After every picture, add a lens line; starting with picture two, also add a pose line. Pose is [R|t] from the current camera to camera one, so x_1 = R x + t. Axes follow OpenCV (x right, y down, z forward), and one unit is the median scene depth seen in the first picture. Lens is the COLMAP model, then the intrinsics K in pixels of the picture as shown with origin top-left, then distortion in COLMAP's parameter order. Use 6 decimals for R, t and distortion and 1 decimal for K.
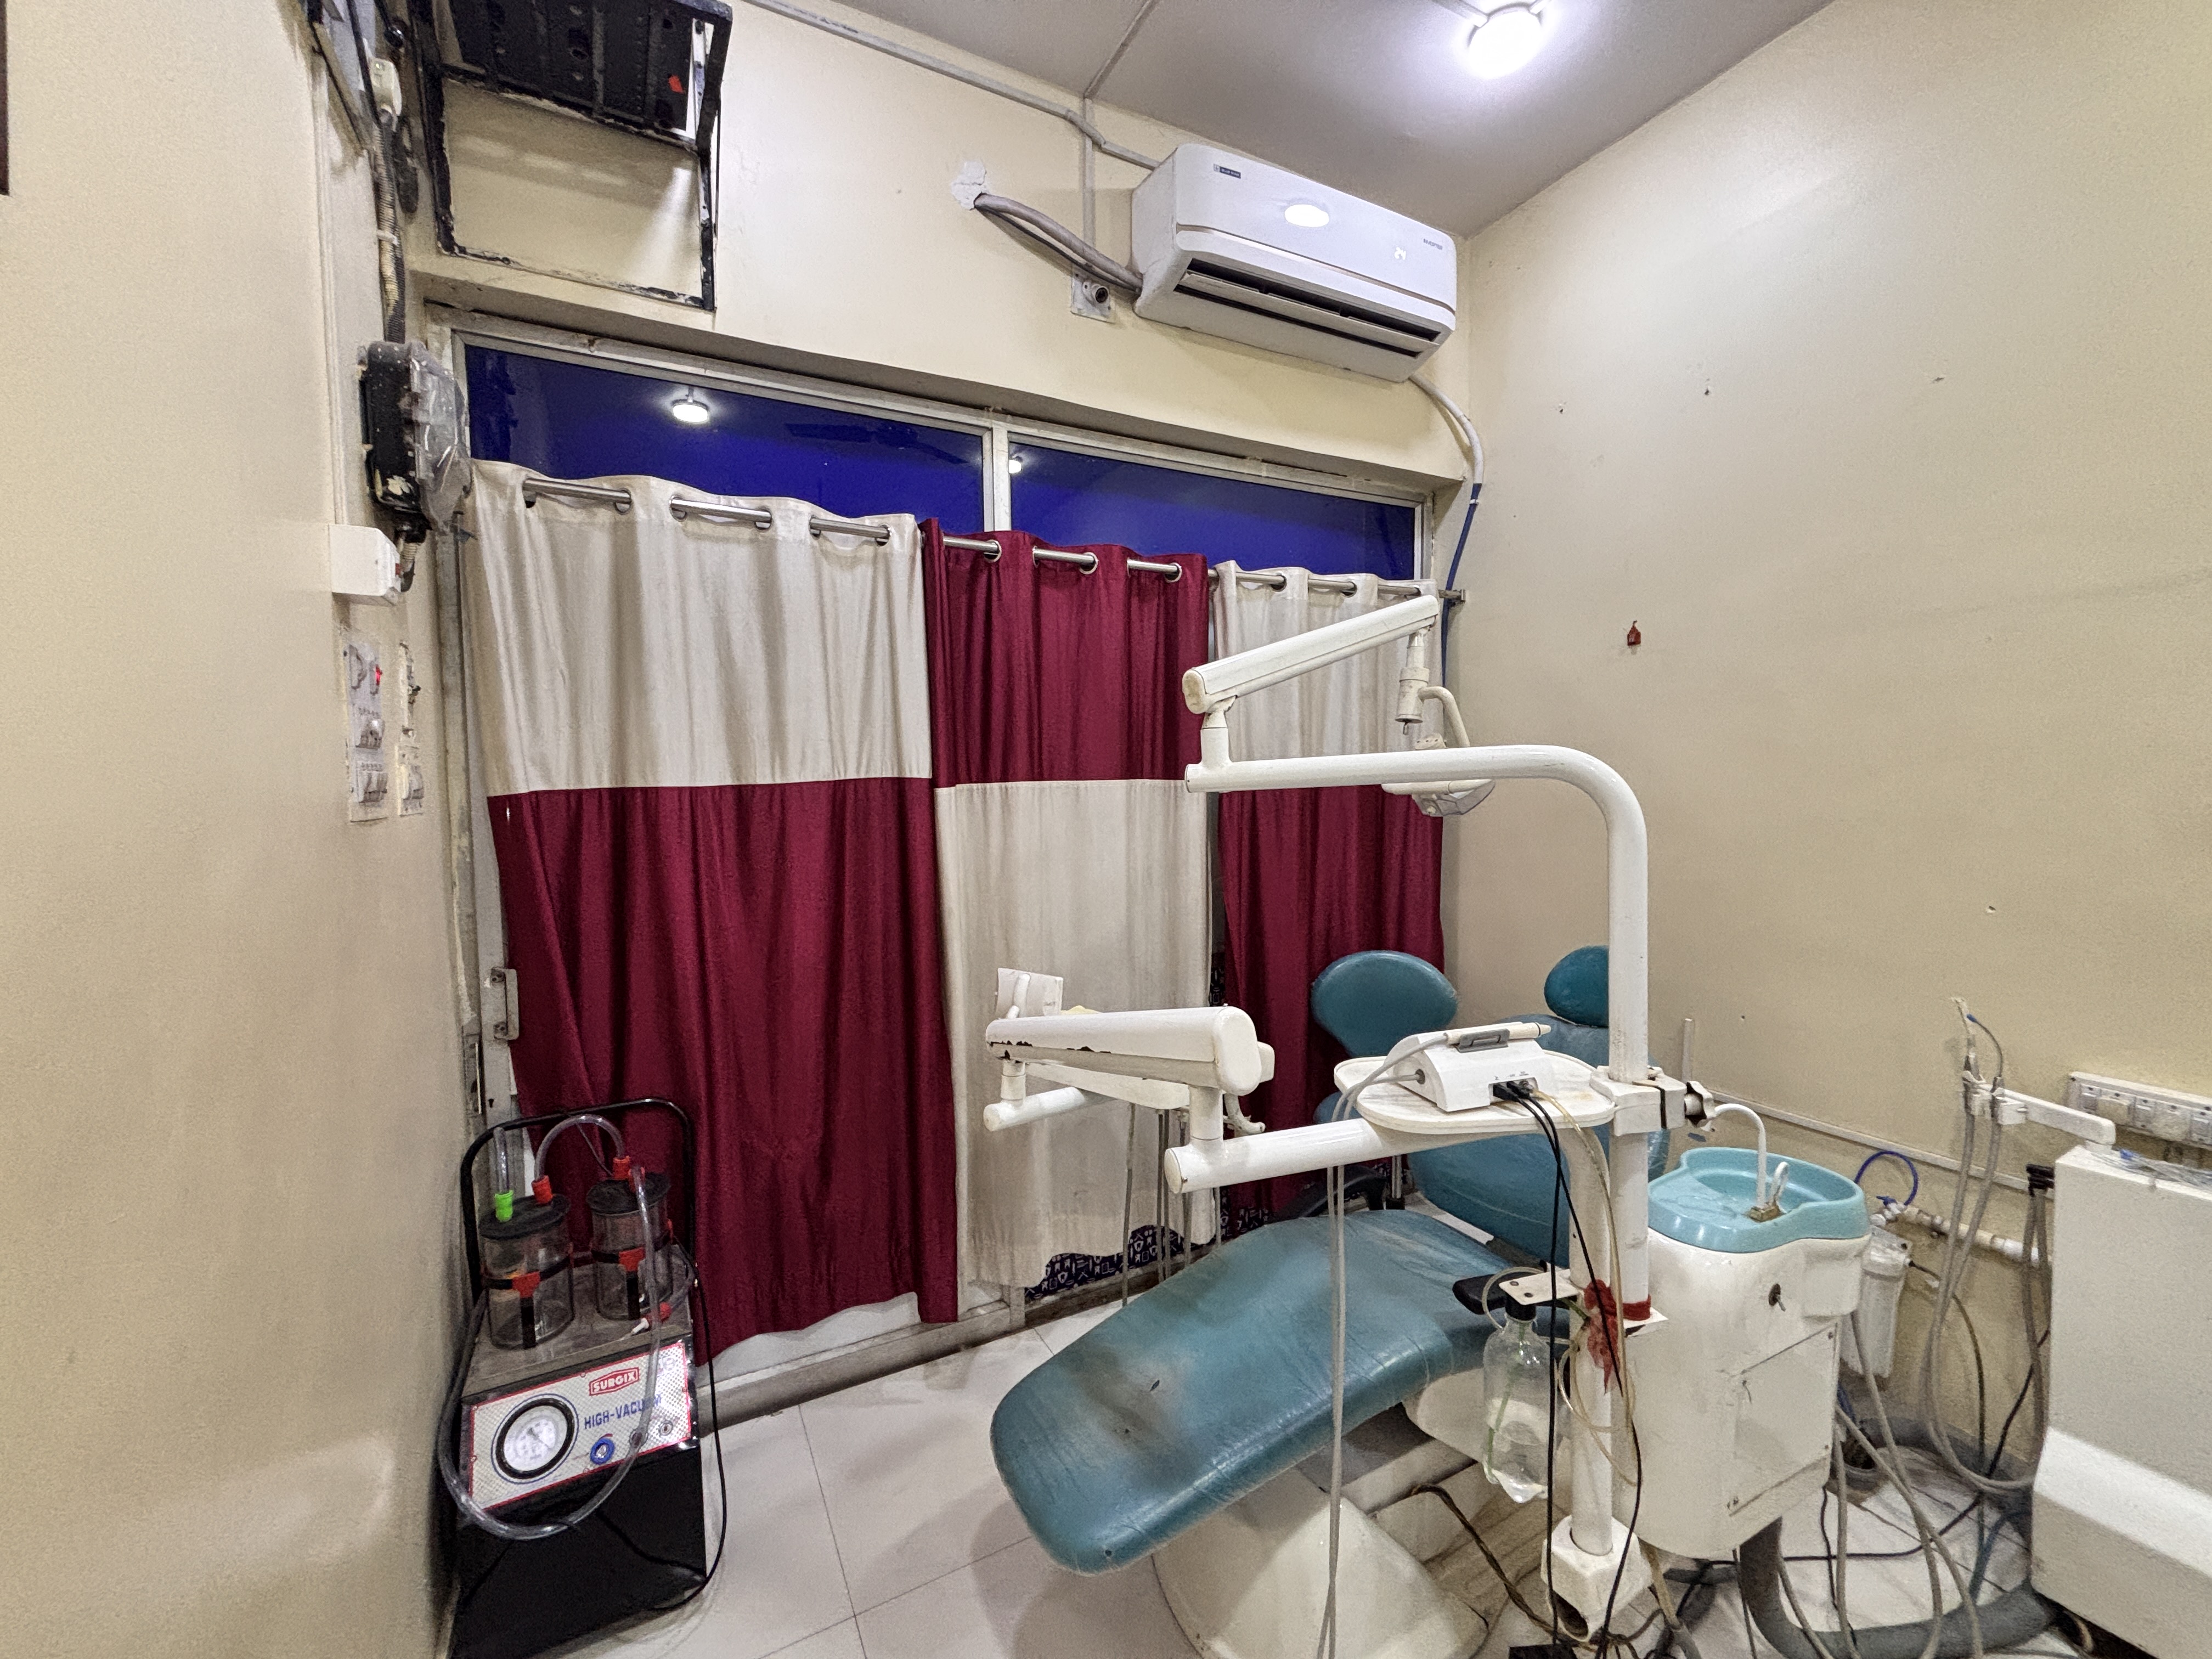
lens RADIAL K [[893.2, 0, 1109.4], [0, 893.2, 825.4], [0, 0, 1]] dist [-0.011540, 0.006039]
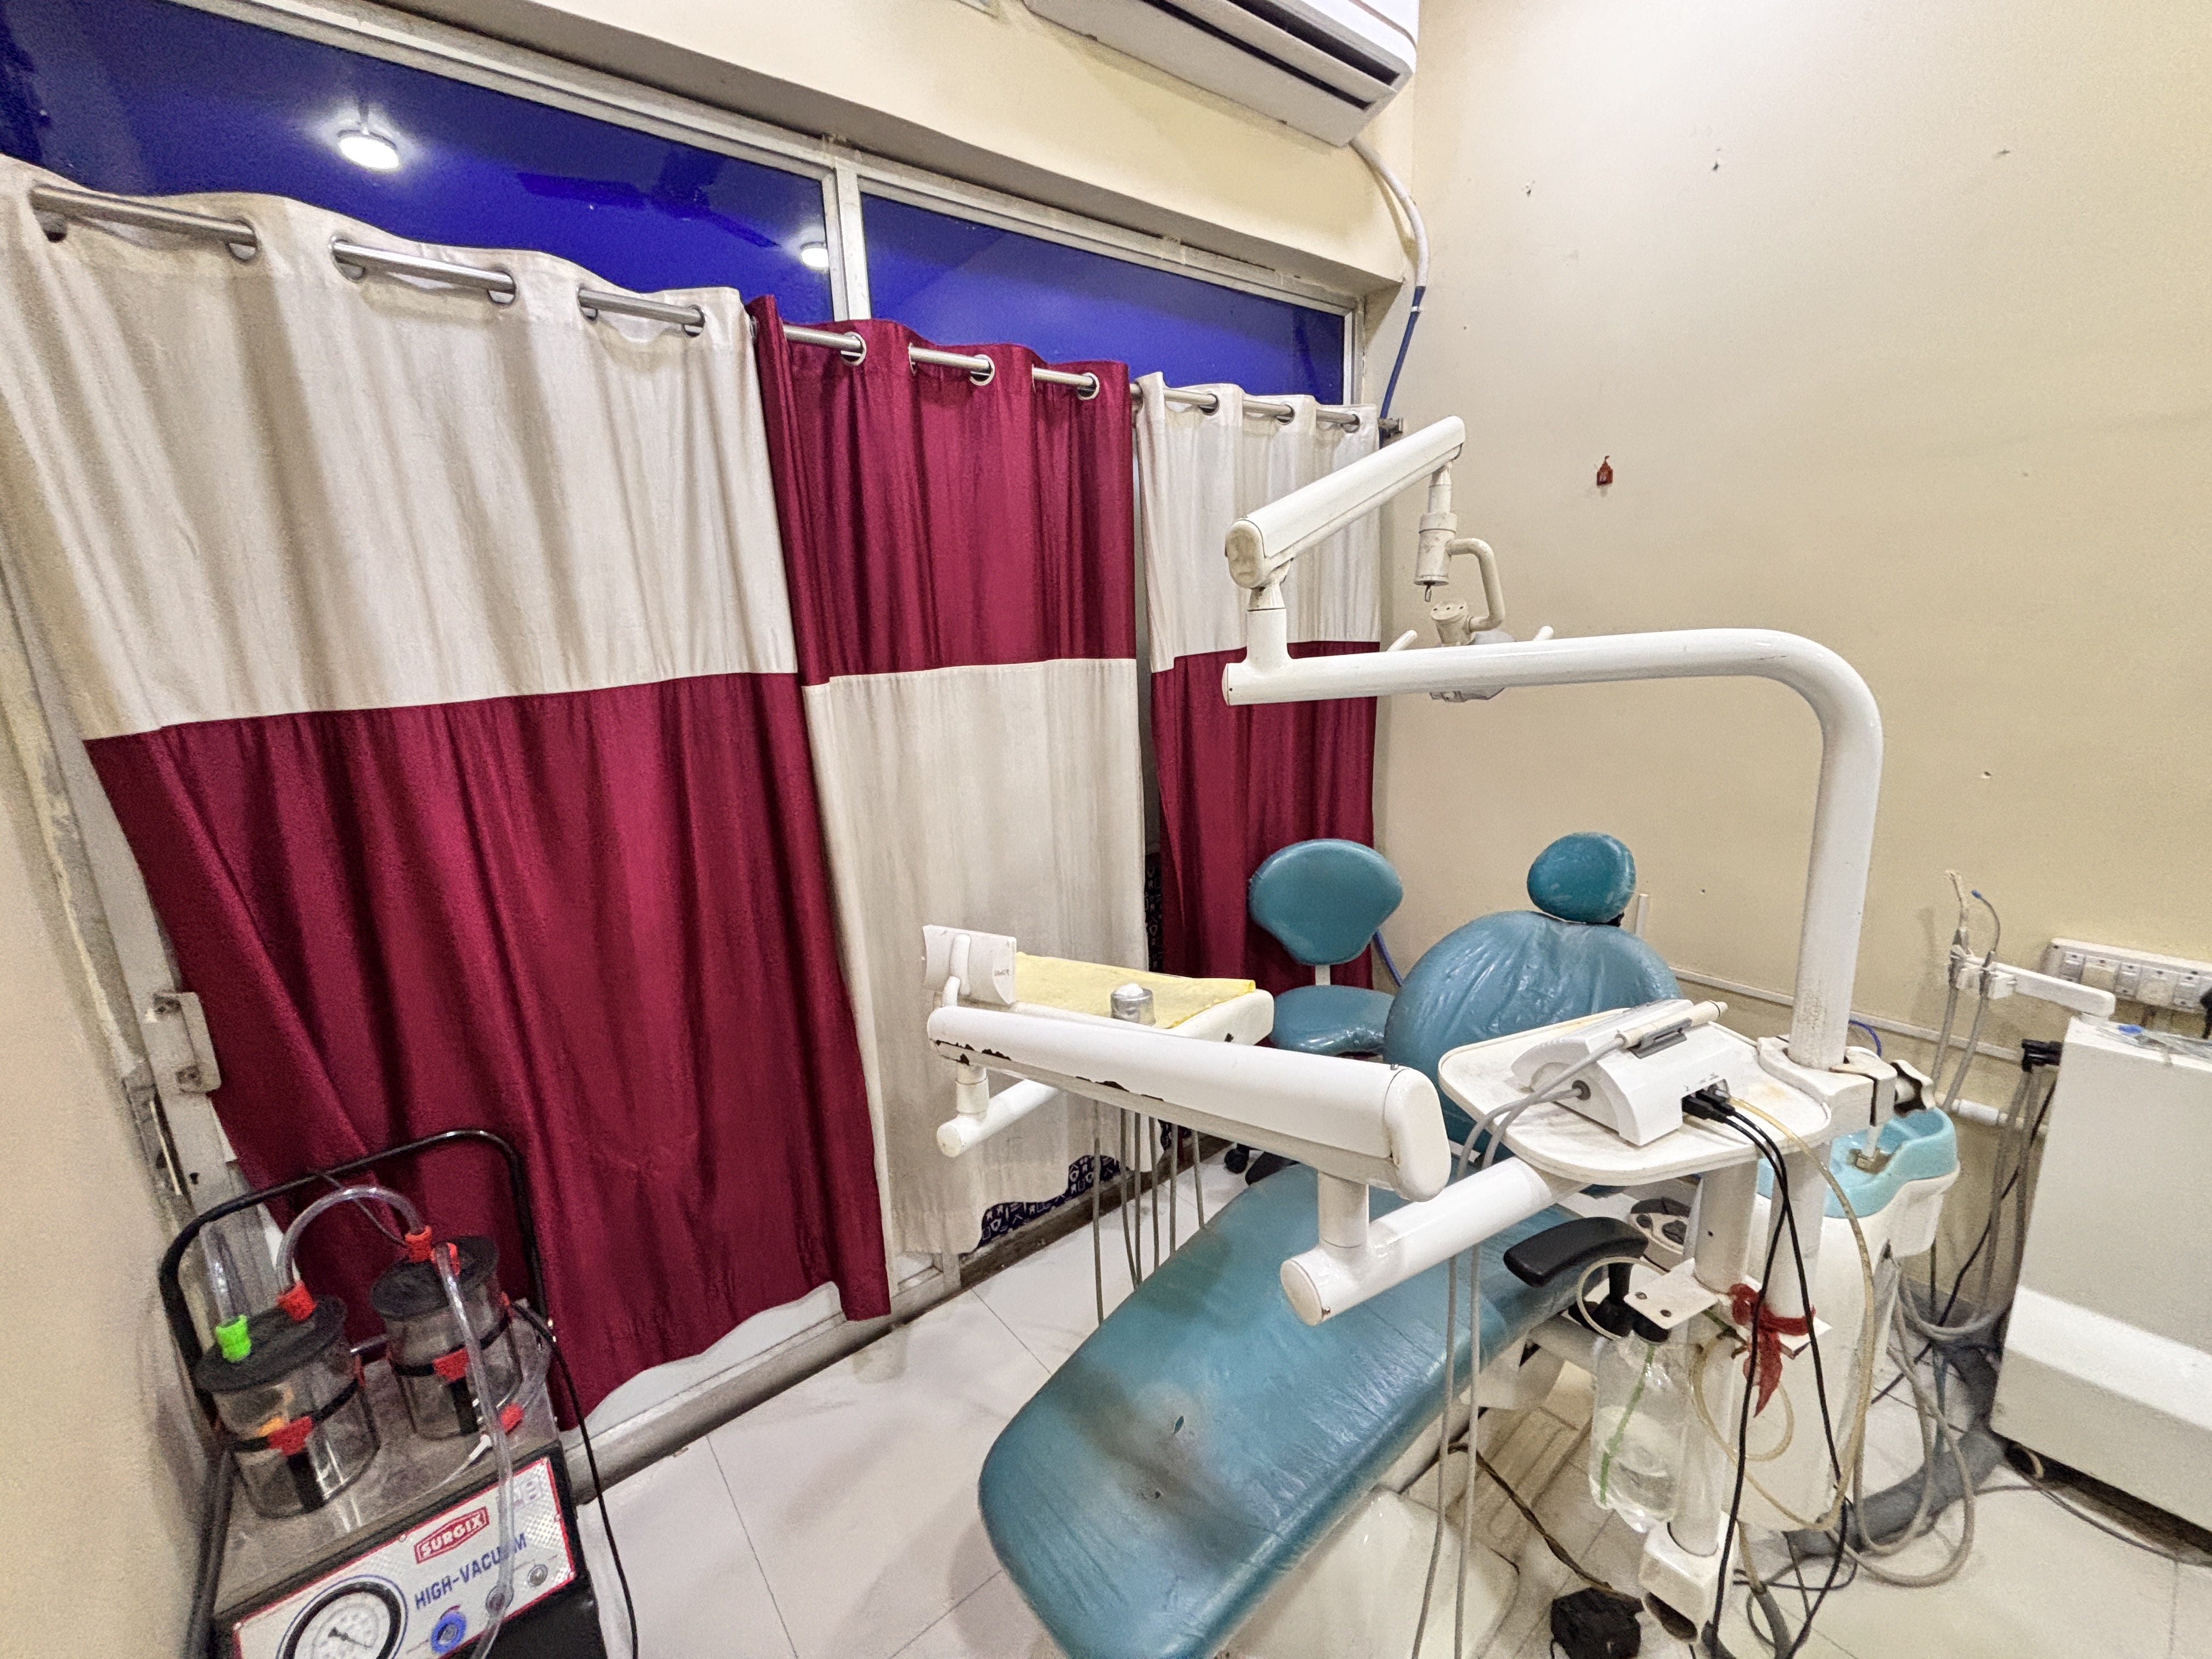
lens RADIAL K [[893.2, 0, 1109.4], [0, 893.2, 825.4], [0, 0, 1]] dist [-0.011540, 0.006039]
pose [[0.982888, -0.068076, 0.171163, -0.086863], [0.039597, 0.985565, 0.164600, -0.042507], [-0.179898, -0.155005, 0.971396, 0.223589]]
